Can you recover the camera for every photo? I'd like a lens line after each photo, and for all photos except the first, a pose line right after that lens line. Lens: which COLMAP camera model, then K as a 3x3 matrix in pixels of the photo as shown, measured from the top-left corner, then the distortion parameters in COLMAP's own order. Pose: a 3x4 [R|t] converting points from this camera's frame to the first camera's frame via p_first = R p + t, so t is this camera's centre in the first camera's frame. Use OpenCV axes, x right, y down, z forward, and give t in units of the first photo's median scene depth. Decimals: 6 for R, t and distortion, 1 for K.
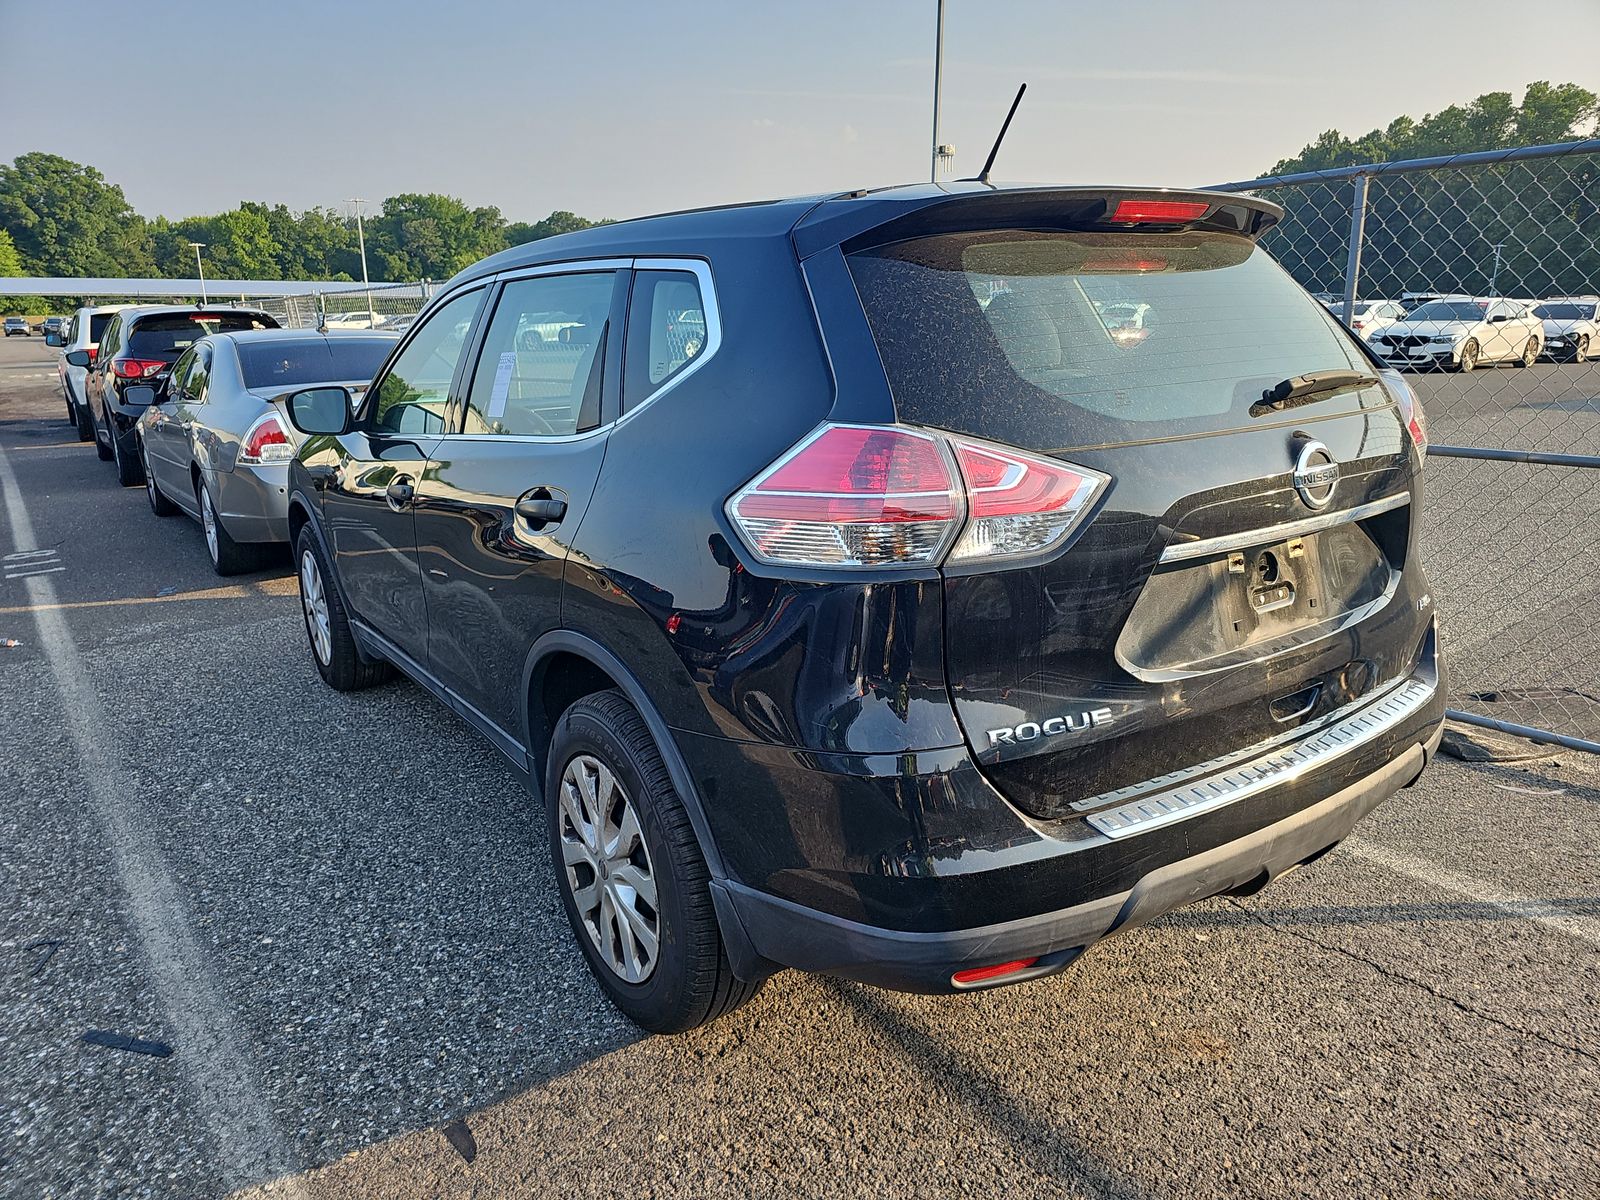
lens RADIAL K [[1028.4, 0, 800.0], [0, 1028.4, 600.0], [0, 0, 1]] dist [0.051713, -0.045801]
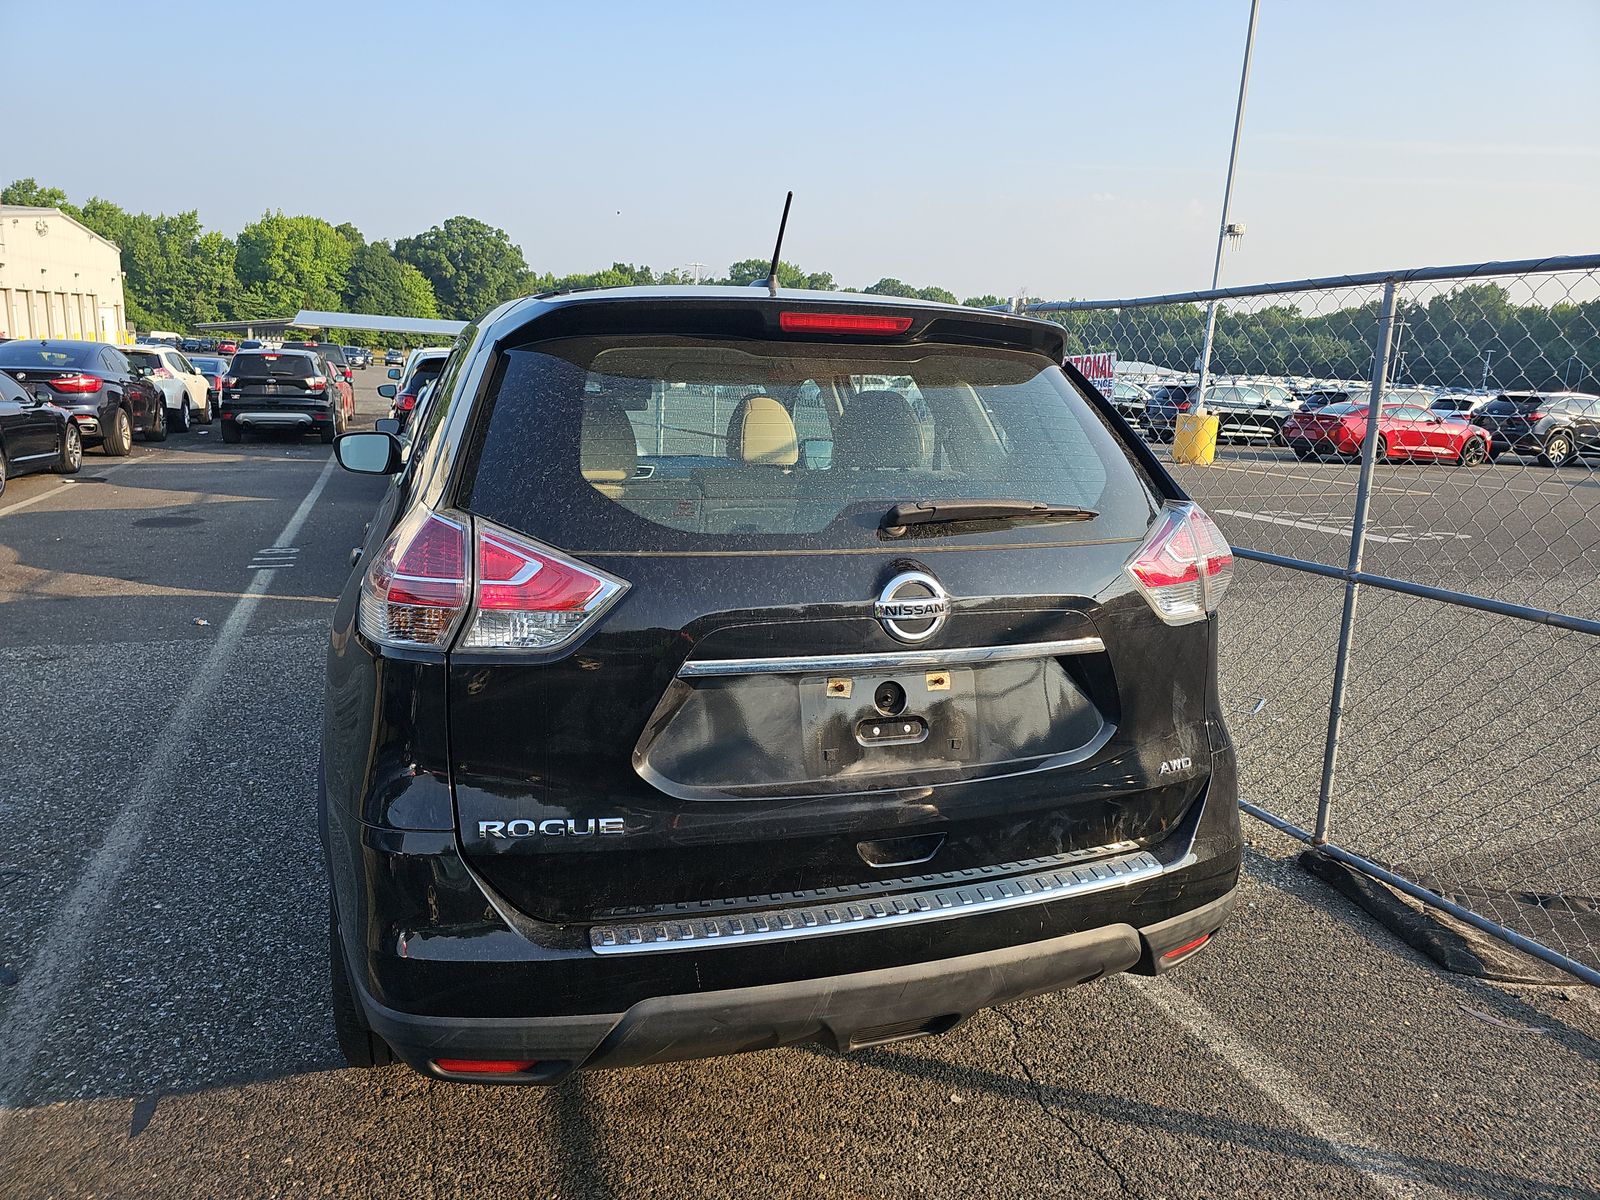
lens RADIAL K [[1027.4, 0, 811.9], [0, 1027.4, 585.6], [0, 0, 1]] dist [0.043372, -0.038184]
pose [[0.958034, 0.110183, -0.264631, 0.665762], [-0.128620, 0.990259, -0.053332, -0.080157], [0.256177, 0.085131, 0.962874, 0.083219]]
